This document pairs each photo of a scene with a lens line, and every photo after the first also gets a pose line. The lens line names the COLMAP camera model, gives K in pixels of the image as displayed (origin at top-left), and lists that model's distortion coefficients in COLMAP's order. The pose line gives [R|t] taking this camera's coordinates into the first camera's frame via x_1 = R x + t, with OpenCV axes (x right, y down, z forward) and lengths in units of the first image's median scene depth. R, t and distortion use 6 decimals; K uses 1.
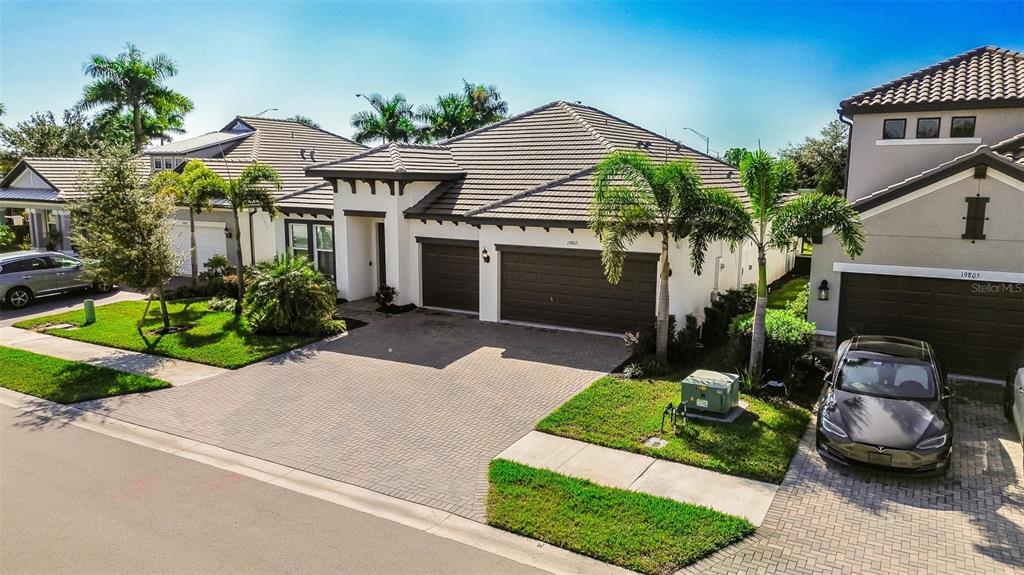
lens RADIAL K [[744.7, 0, 519.0], [0, 744.7, 291.5], [0, 0, 1]] dist [0.055249, -0.029989]
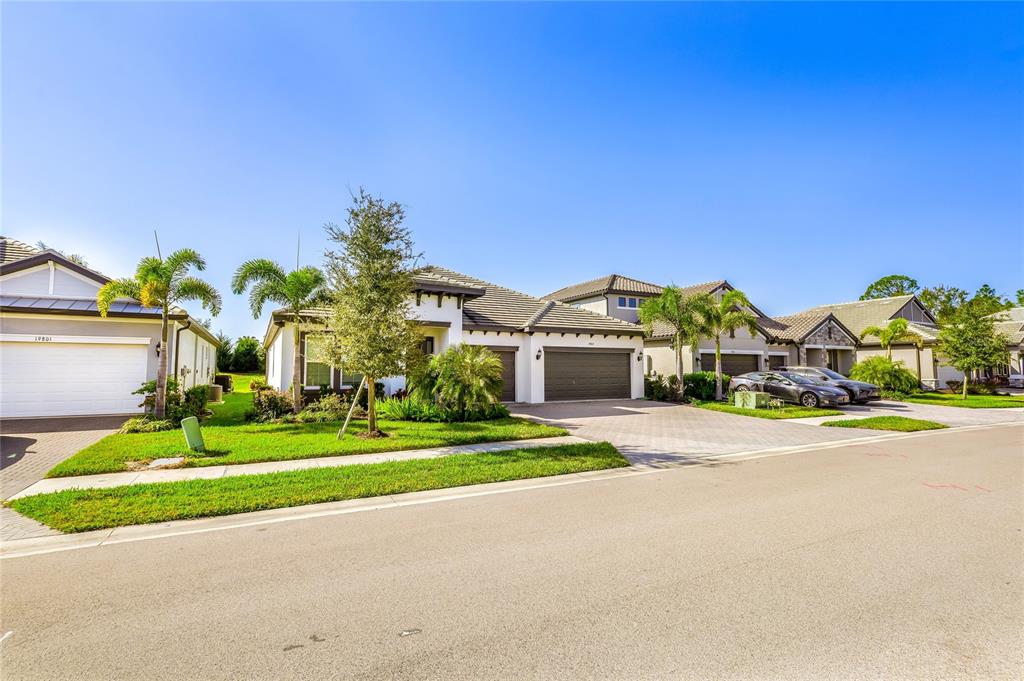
lens RADIAL K [[483.0, 0, 505.1], [0, 483.0, 340.5], [0, 0, 1]] dist [-0.001832, 0.003943]
pose [[0.520768, 0.052095, 0.852107, -0.783266], [0.141051, 0.979168, -0.146067, 0.045754], [-0.841965, 0.196258, 0.502572, 0.546149]]
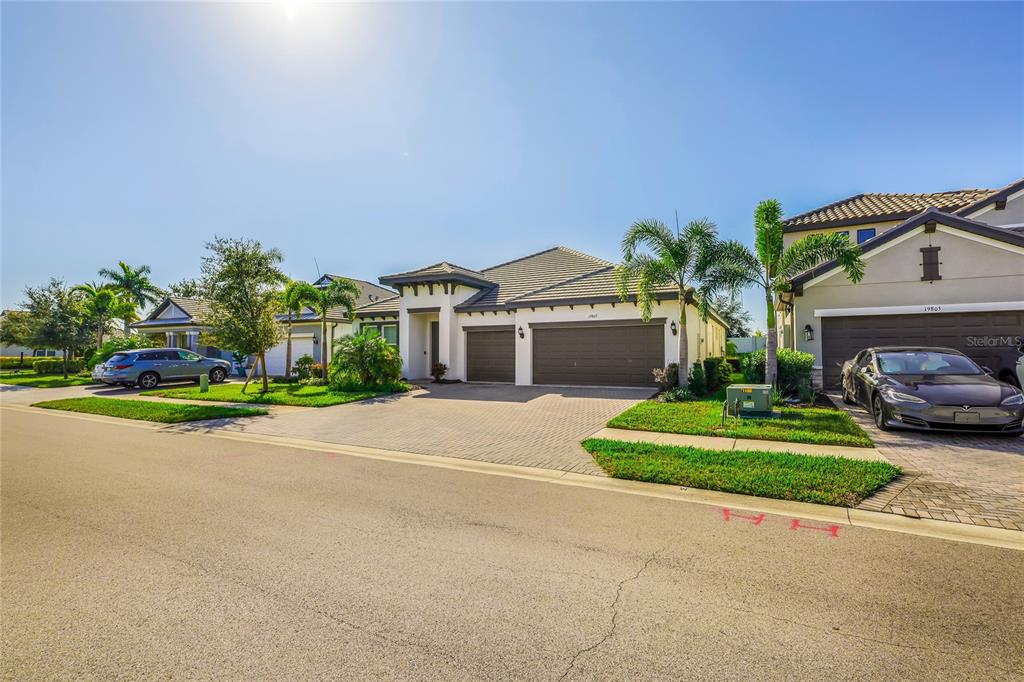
lens RADIAL K [[483.0, 0, 519.1], [0, 483.0, 340.9], [0, 0, 1]] dist [-0.001832, 0.003943]
pose [[0.998889, -0.005191, 0.046847, -0.080652], [0.013954, 0.981930, -0.188731, 0.113330], [-0.045020, 0.189175, 0.980911, 0.172246]]
